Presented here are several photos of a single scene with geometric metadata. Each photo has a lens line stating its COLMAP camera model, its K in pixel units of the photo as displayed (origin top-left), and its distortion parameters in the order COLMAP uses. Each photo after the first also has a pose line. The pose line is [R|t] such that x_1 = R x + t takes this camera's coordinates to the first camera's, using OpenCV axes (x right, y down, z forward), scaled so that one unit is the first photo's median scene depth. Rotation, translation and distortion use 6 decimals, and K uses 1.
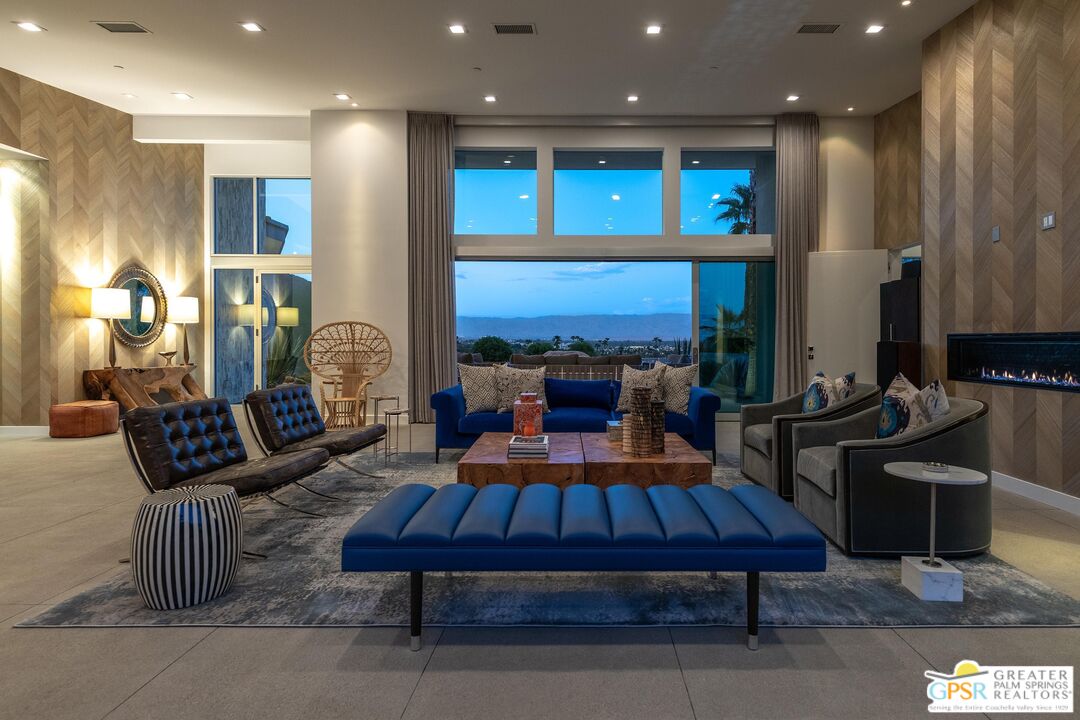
lens RADIAL K [[563.2, 0, 540.0], [0, 563.2, 360.0], [0, 0, 1]] dist [0.001417, -0.000360]
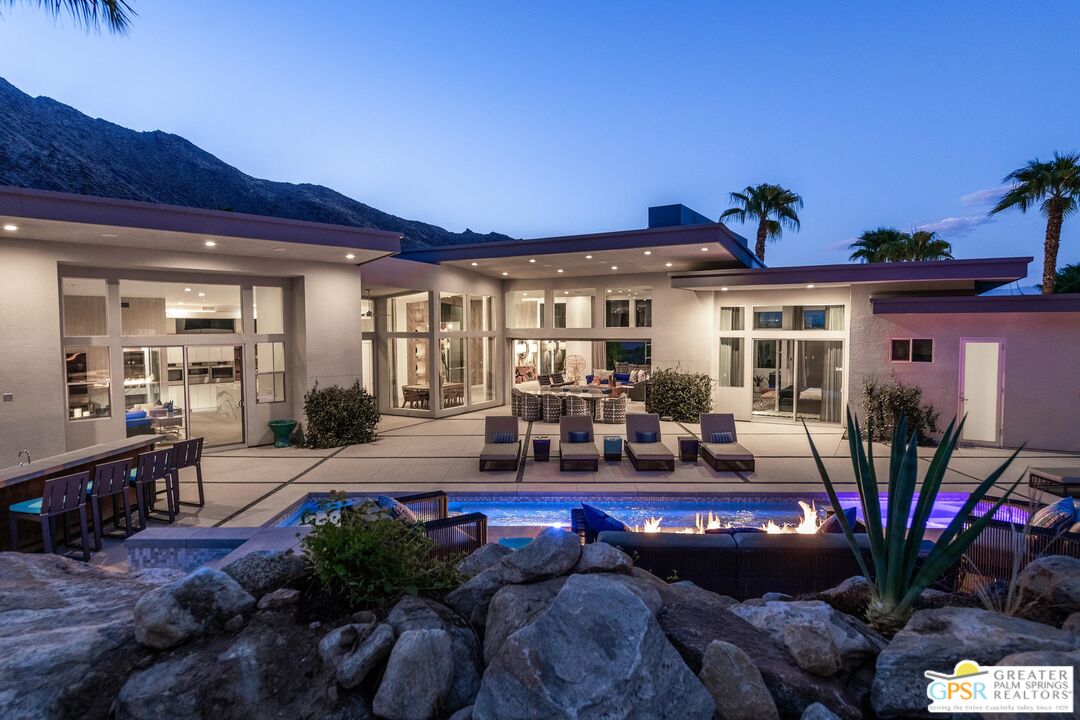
lens RADIAL K [[563.2, 0, 540.0], [0, 563.2, 360.0], [0, 0, 1]] dist [0.001417, -0.000360]
pose [[0.884475, 0.018688, -0.466213, 0.947907], [-0.005381, 0.999540, 0.029858, -0.117910], [0.466557, -0.023899, 0.884168, -1.903793]]
